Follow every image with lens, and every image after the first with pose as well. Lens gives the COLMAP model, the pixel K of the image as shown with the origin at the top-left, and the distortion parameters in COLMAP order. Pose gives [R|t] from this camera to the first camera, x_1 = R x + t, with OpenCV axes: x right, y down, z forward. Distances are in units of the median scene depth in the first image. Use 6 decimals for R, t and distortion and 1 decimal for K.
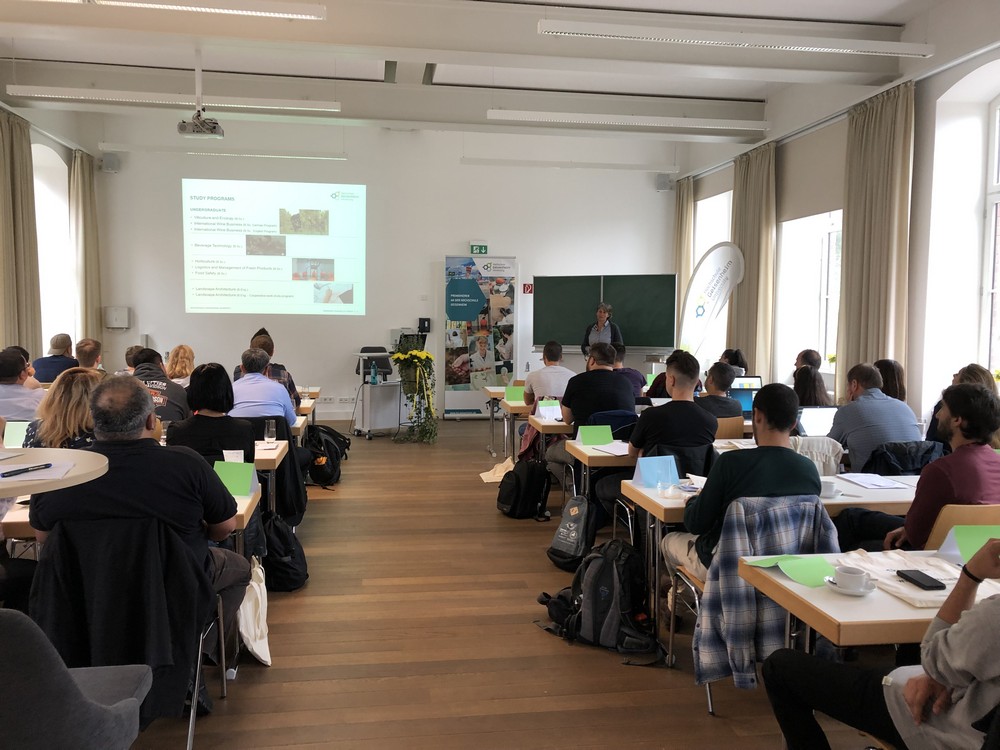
lens RADIAL K [[828.1, 0, 503.5], [0, 828.1, 371.7], [0, 0, 1]] dist [0.057566, -0.058325]
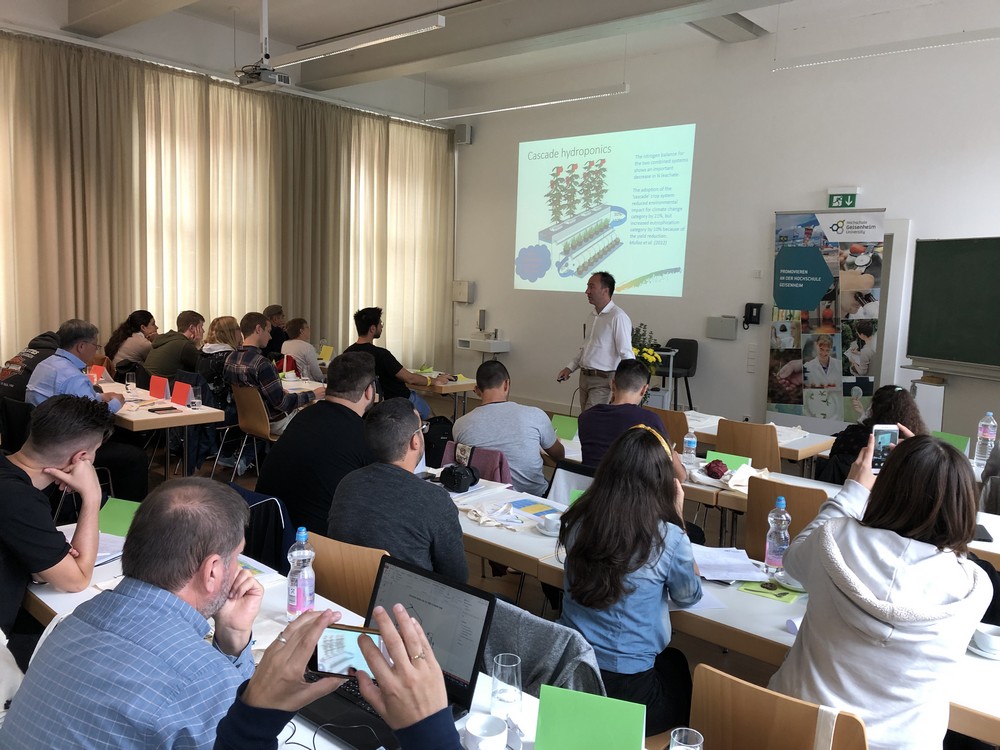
lens RADIAL K [[828.1, 0, 497.9], [0, 828.1, 367.8], [0, 0, 1]] dist [0.057566, -0.058325]
pose [[0.629407, 0.098421, -0.770818, 0.322781], [-0.086798, 0.994644, 0.056126, -0.031878], [0.772213, 0.031579, 0.634579, 0.391953]]
